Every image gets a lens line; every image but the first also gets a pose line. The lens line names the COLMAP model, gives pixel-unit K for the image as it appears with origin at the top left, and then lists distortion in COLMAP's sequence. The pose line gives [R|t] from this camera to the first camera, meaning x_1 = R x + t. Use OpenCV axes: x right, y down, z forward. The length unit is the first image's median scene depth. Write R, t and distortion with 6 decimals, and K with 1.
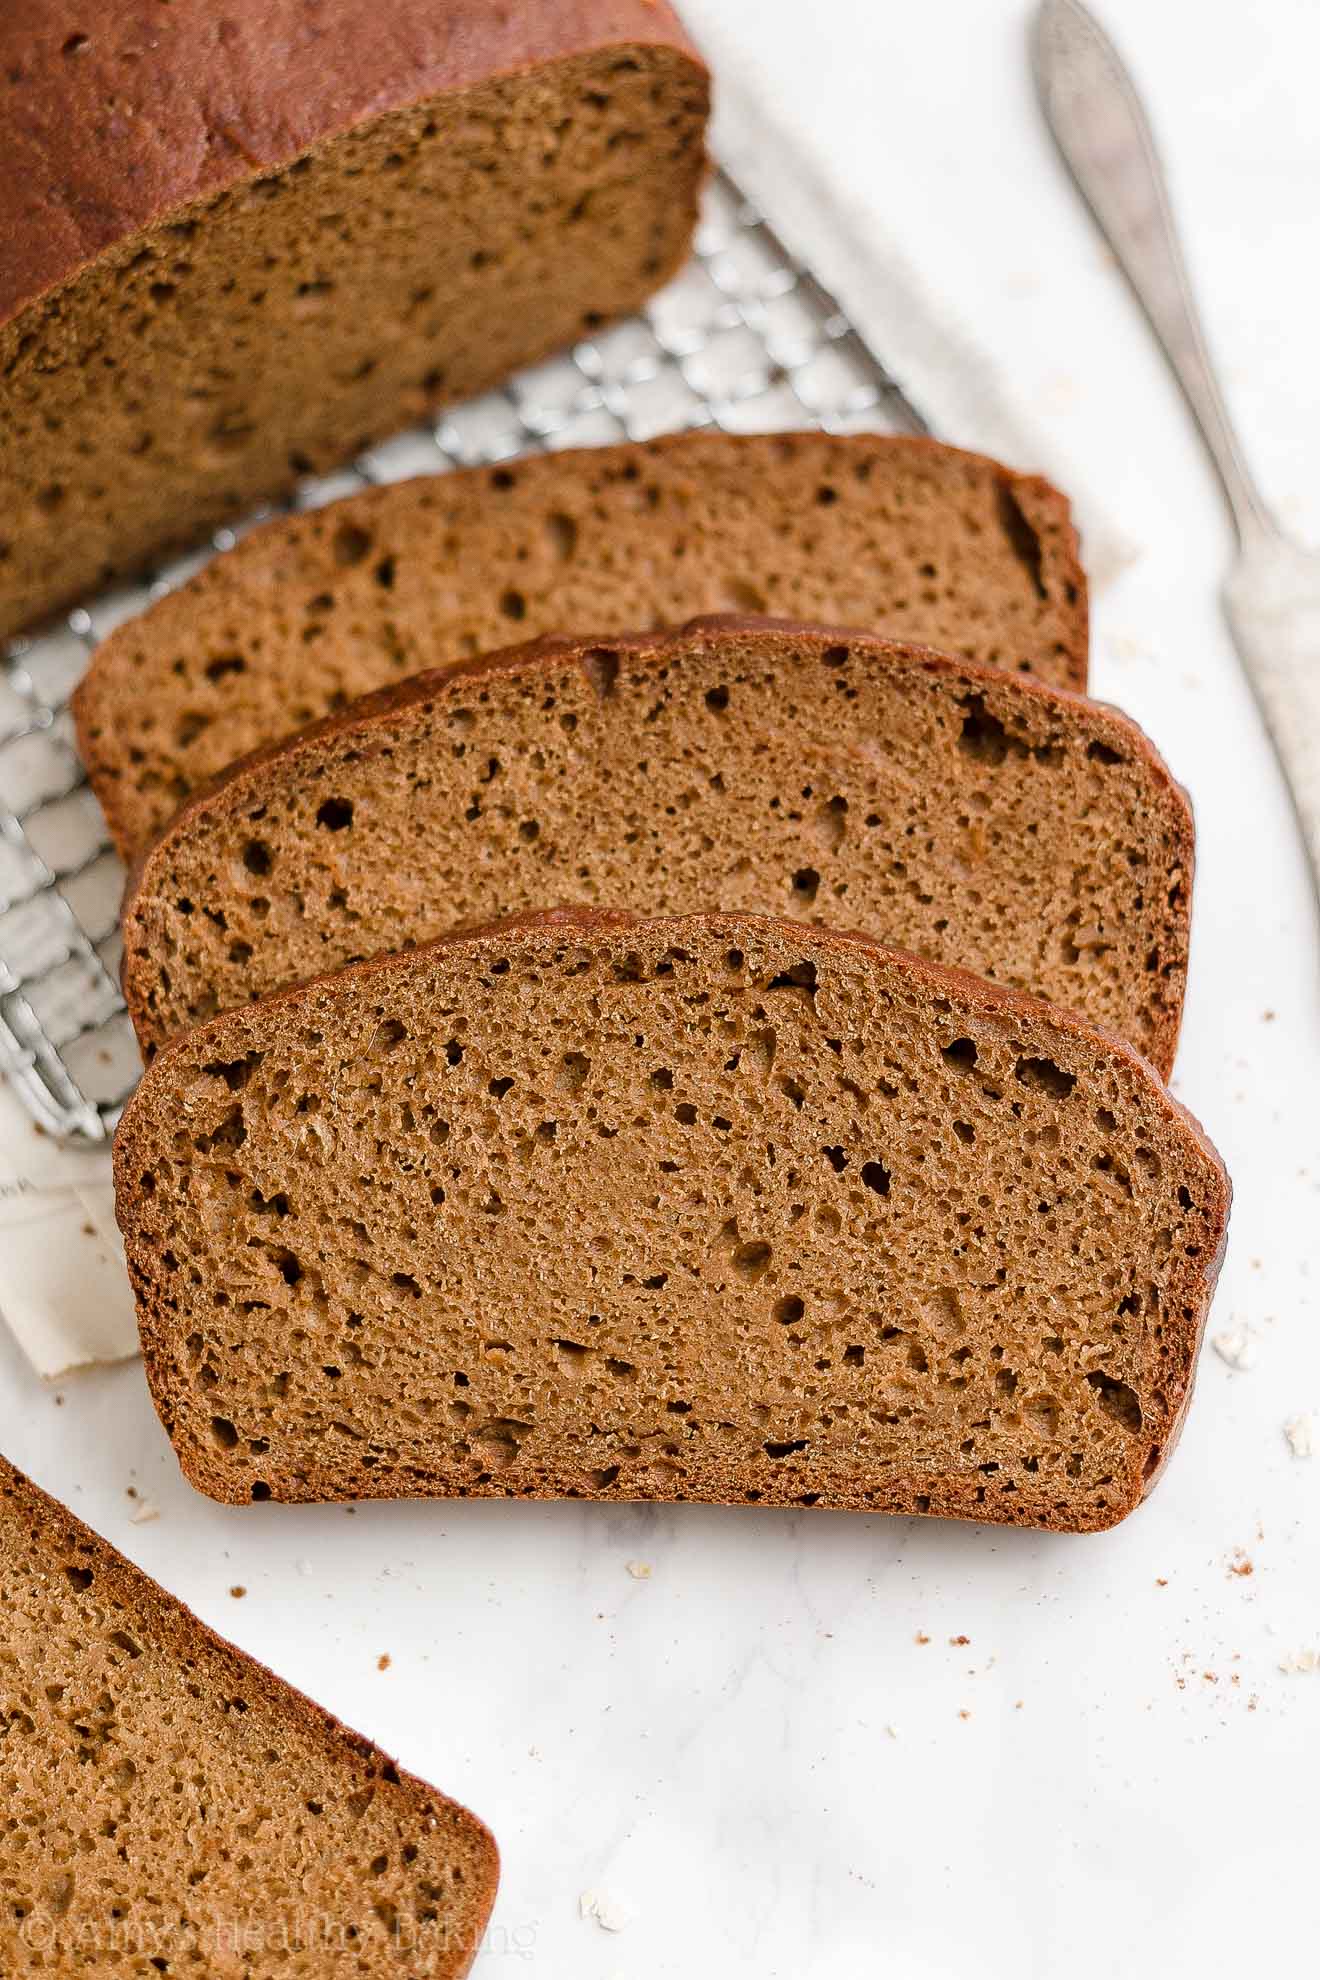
lens RADIAL K [[4931.3, 0, 660.0], [0, 4931.3, 990.0], [0, 0, 1]] dist [0.007202, -1.228394]
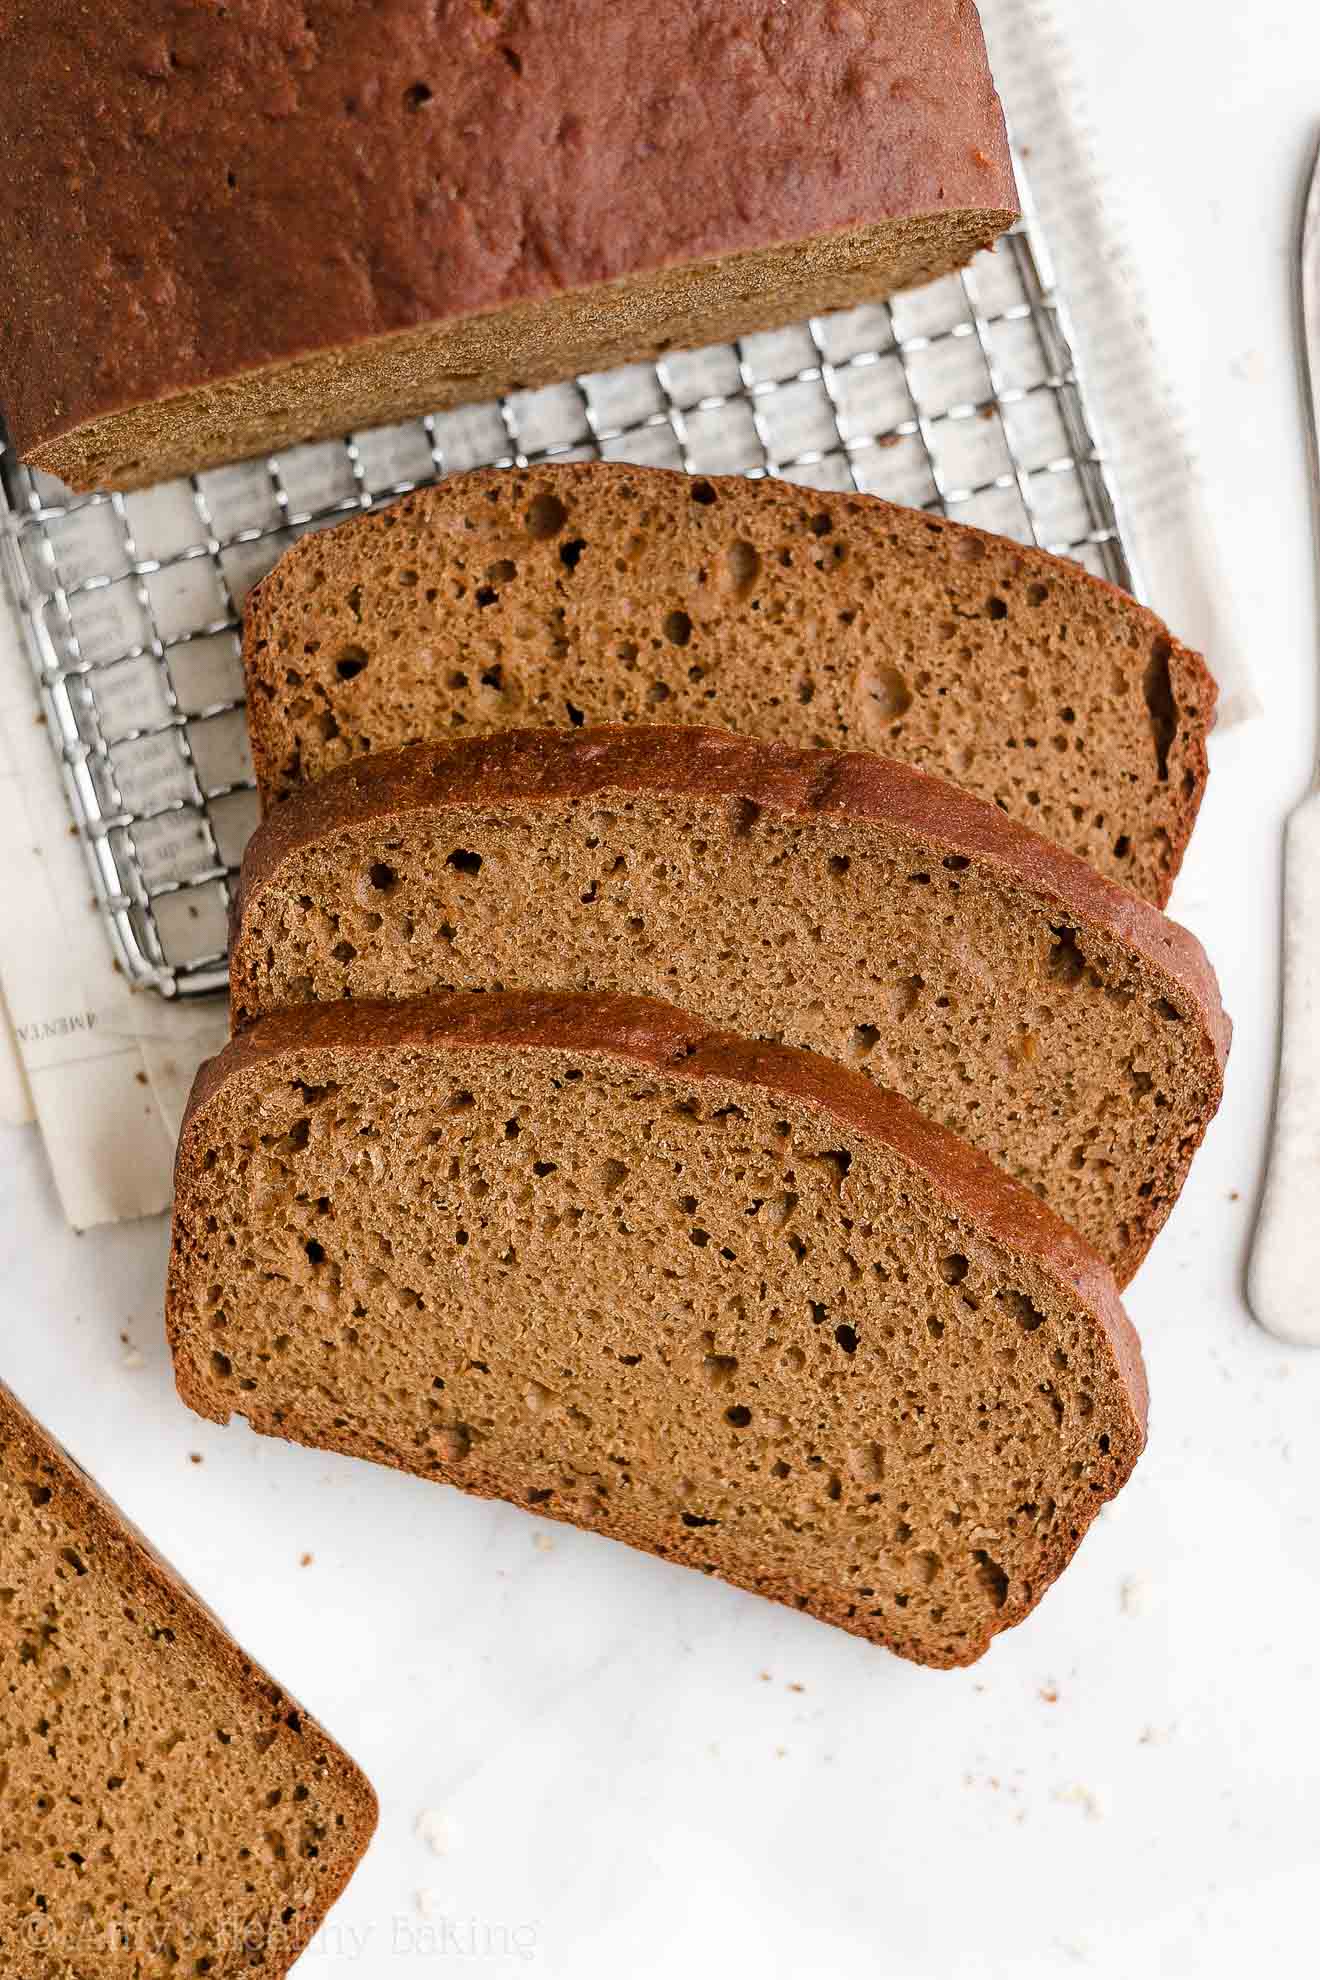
lens RADIAL K [[4931.3, 0, 660.0], [0, 4931.3, 990.0], [0, 0, 1]] dist [0.007202, -1.228394]
pose [[0.959127, 0.261184, 0.108895, -0.137079], [-0.282908, 0.876637, 0.389192, -0.447891], [0.006189, -0.404092, 0.914697, 0.015091]]
